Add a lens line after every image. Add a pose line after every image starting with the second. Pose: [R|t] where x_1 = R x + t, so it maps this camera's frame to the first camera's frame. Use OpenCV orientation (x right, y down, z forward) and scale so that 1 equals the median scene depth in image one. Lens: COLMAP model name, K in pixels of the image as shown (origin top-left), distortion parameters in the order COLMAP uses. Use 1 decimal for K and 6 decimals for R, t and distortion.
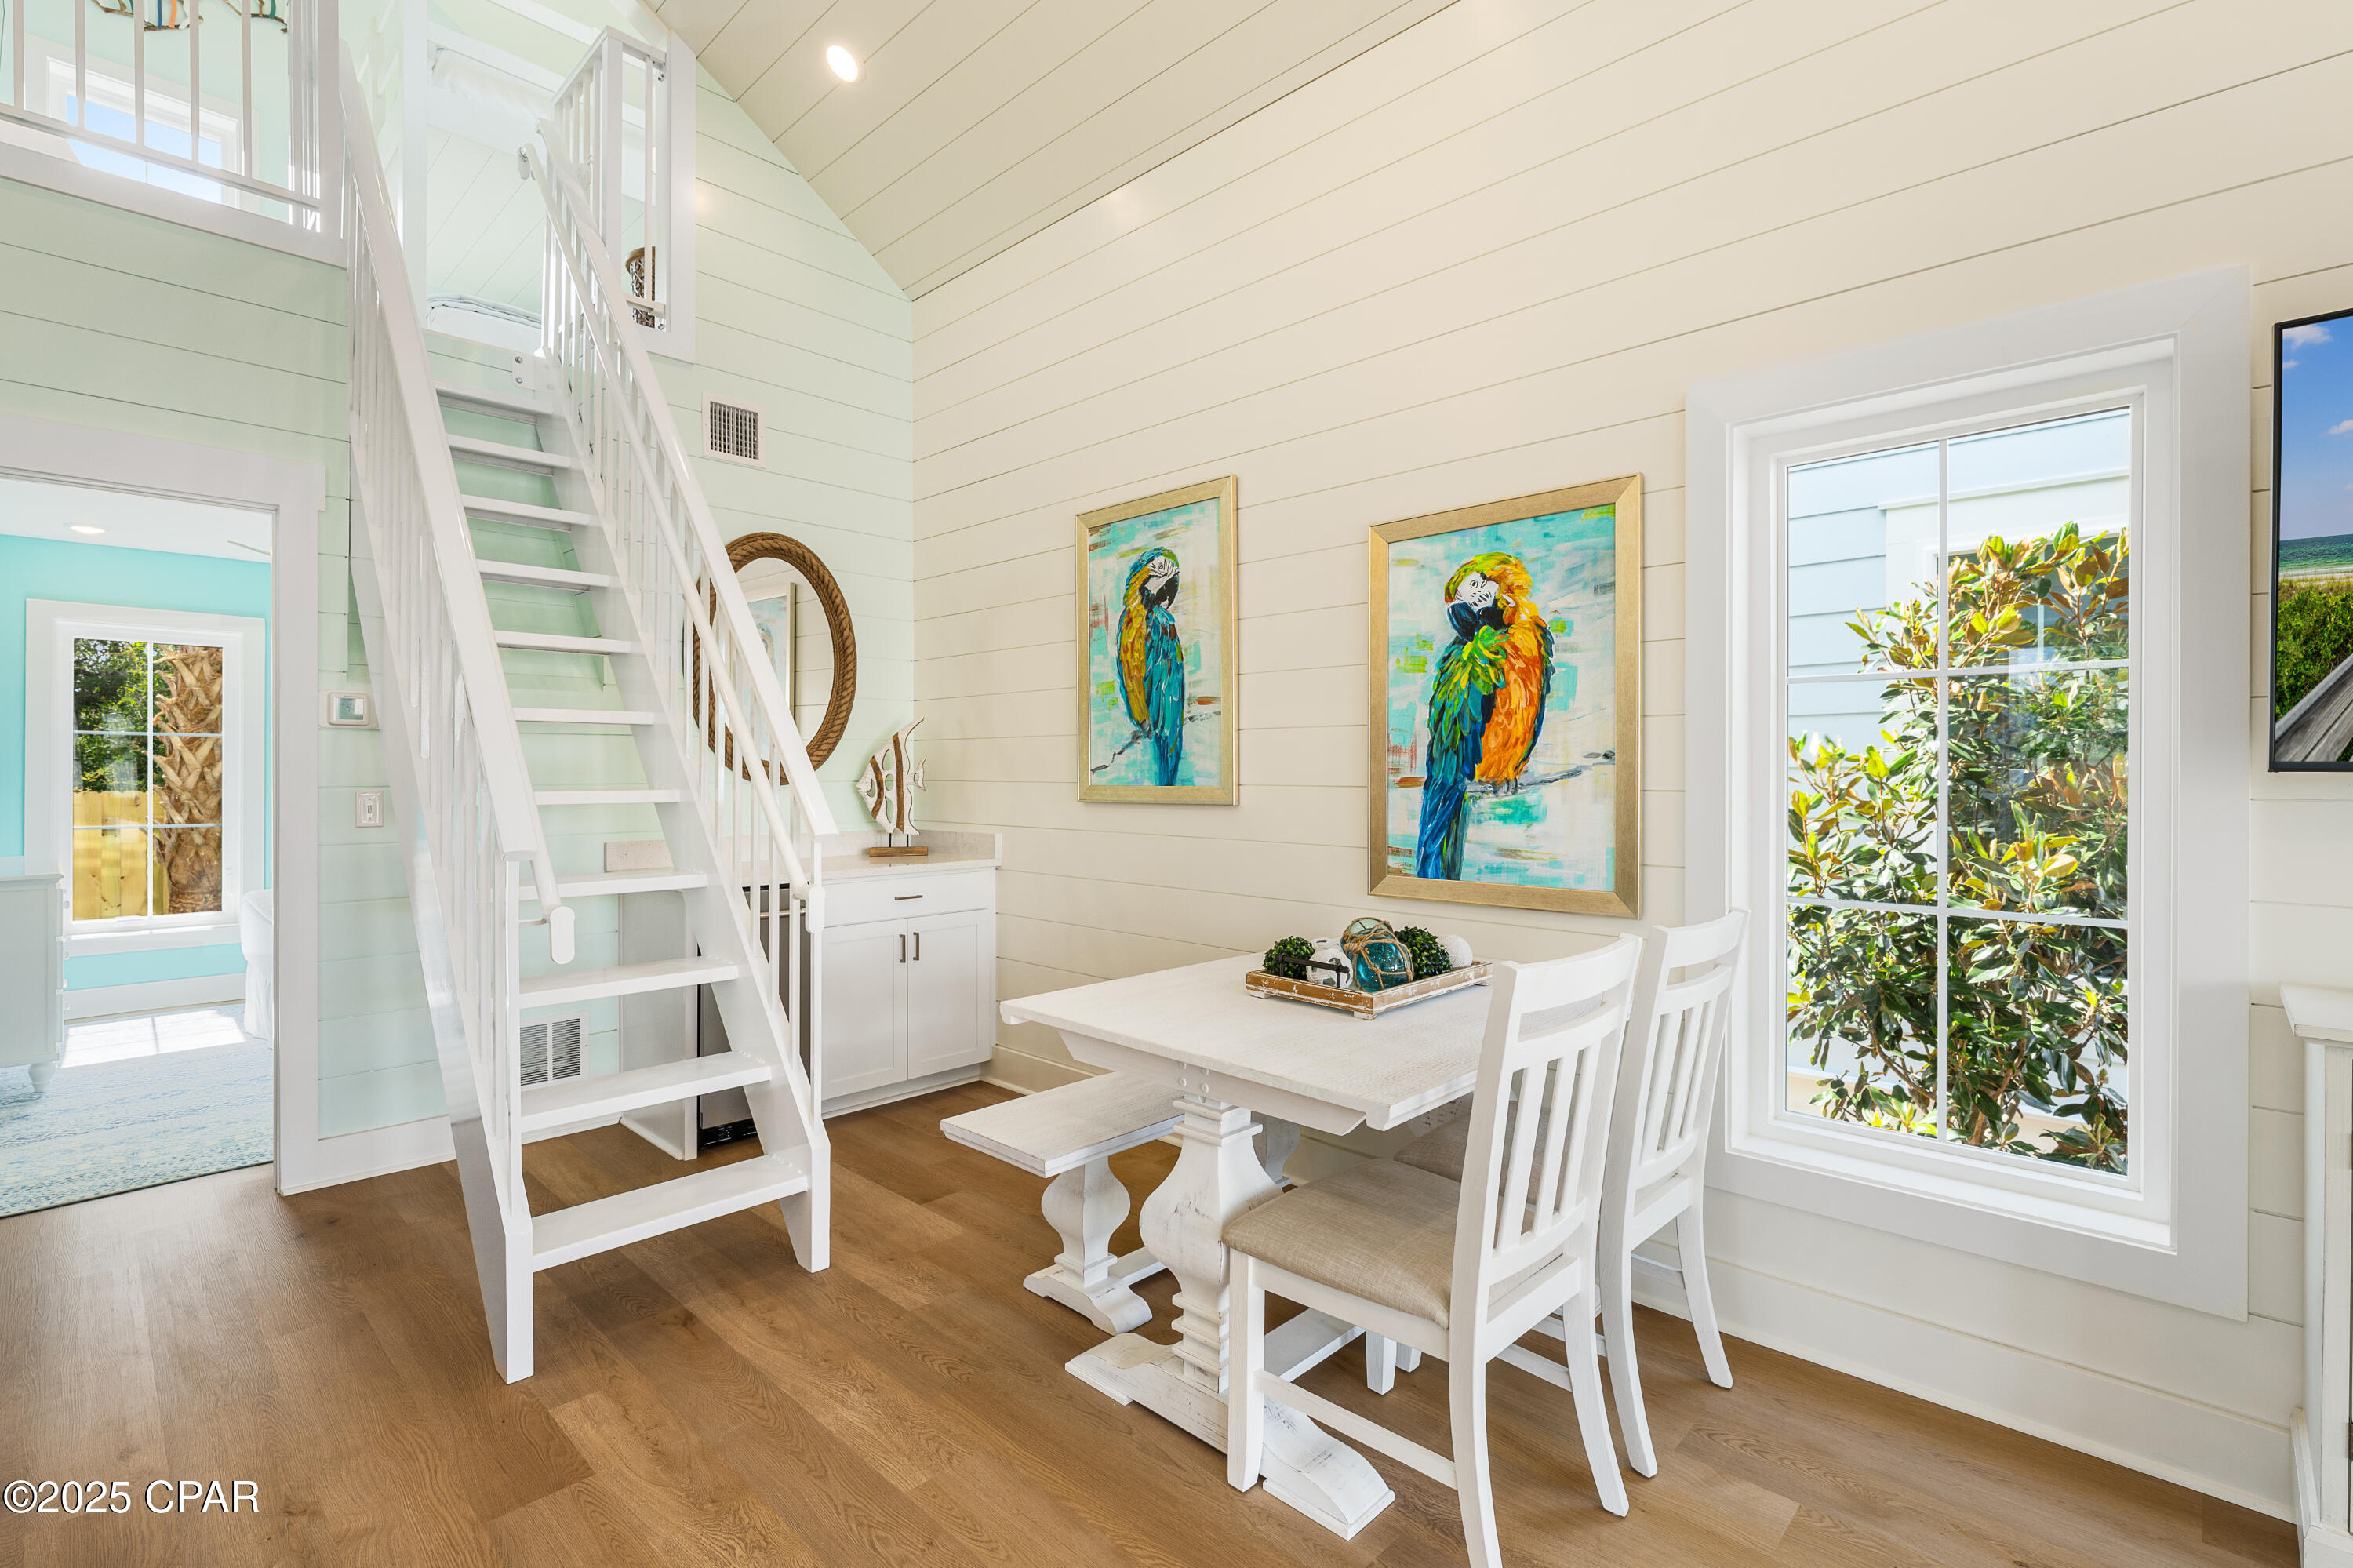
lens RADIAL K [[1053.1, 0, 1178.4], [0, 1053.1, 798.0], [0, 0, 1]] dist [0.001235, 0.000065]
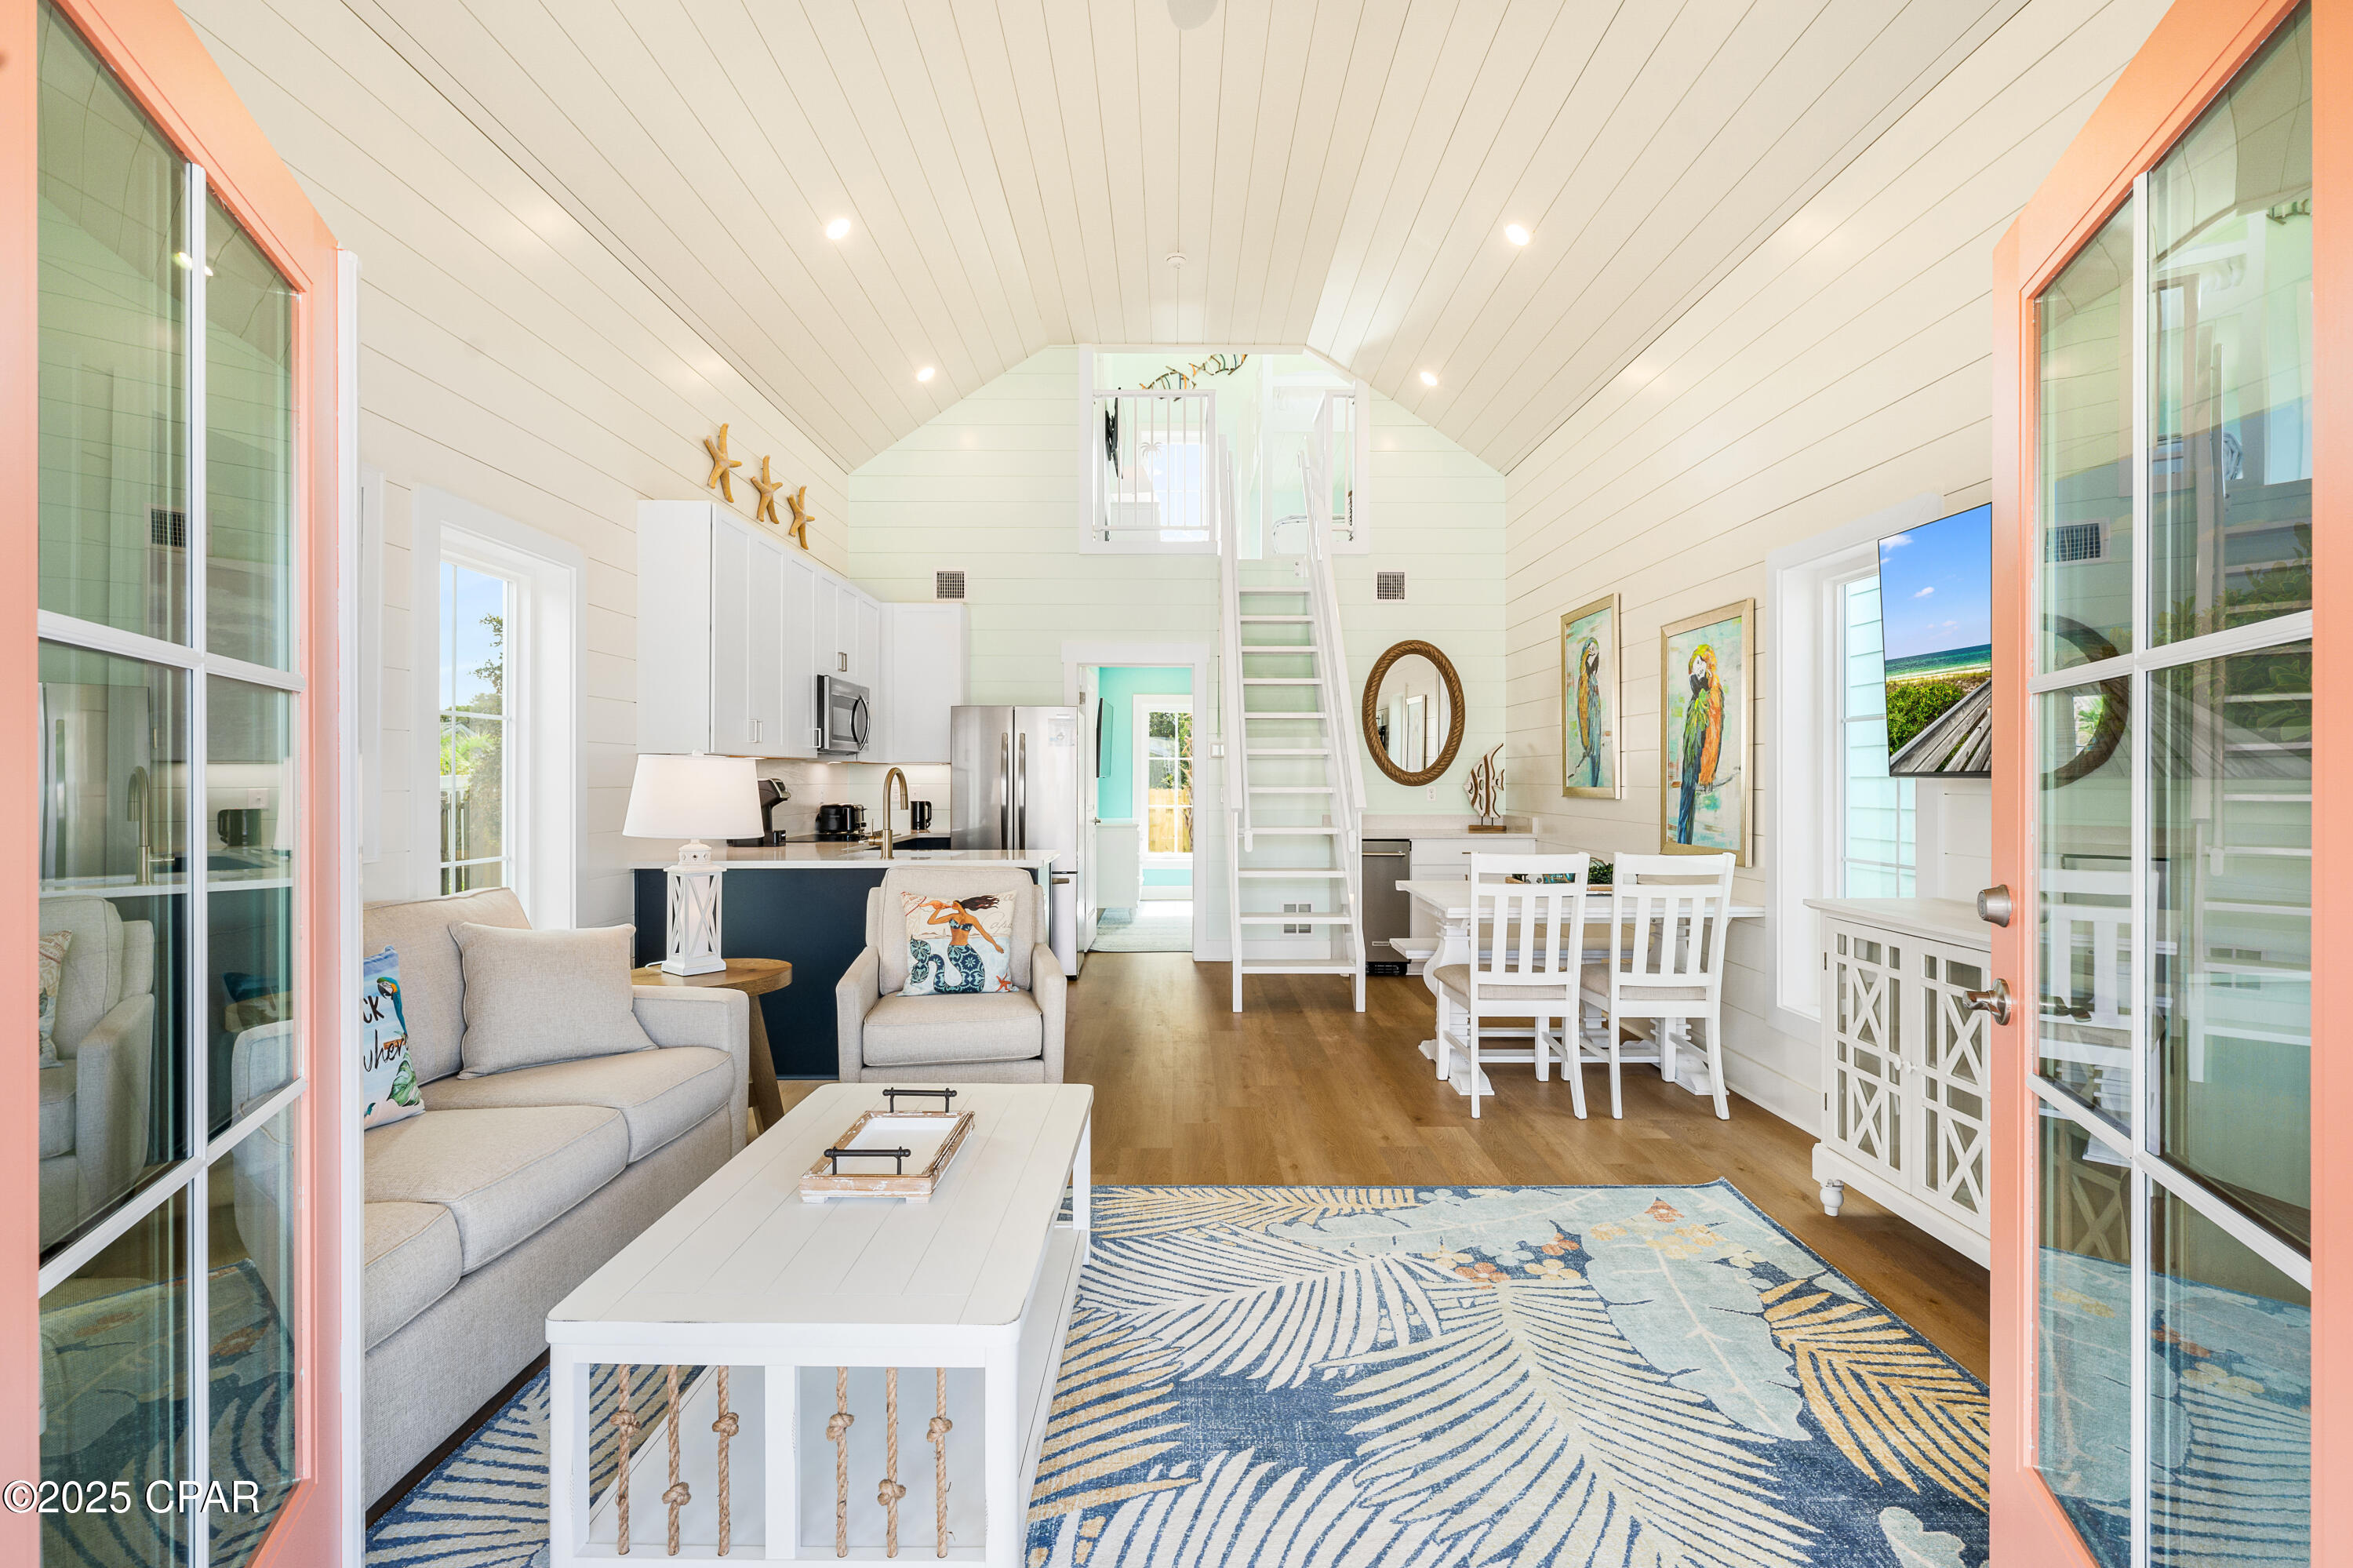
lens RADIAL K [[1014.9, 0, 1176.5], [0, 1014.9, 784.0], [0, 0, 1]] dist [0.000640, 0.000035]
pose [[0.694796, -0.010877, -0.719125, 0.844468], [0.008394, 0.999940, -0.007013, -0.012494], [0.719158, -0.001164, 0.694845, -0.680276]]
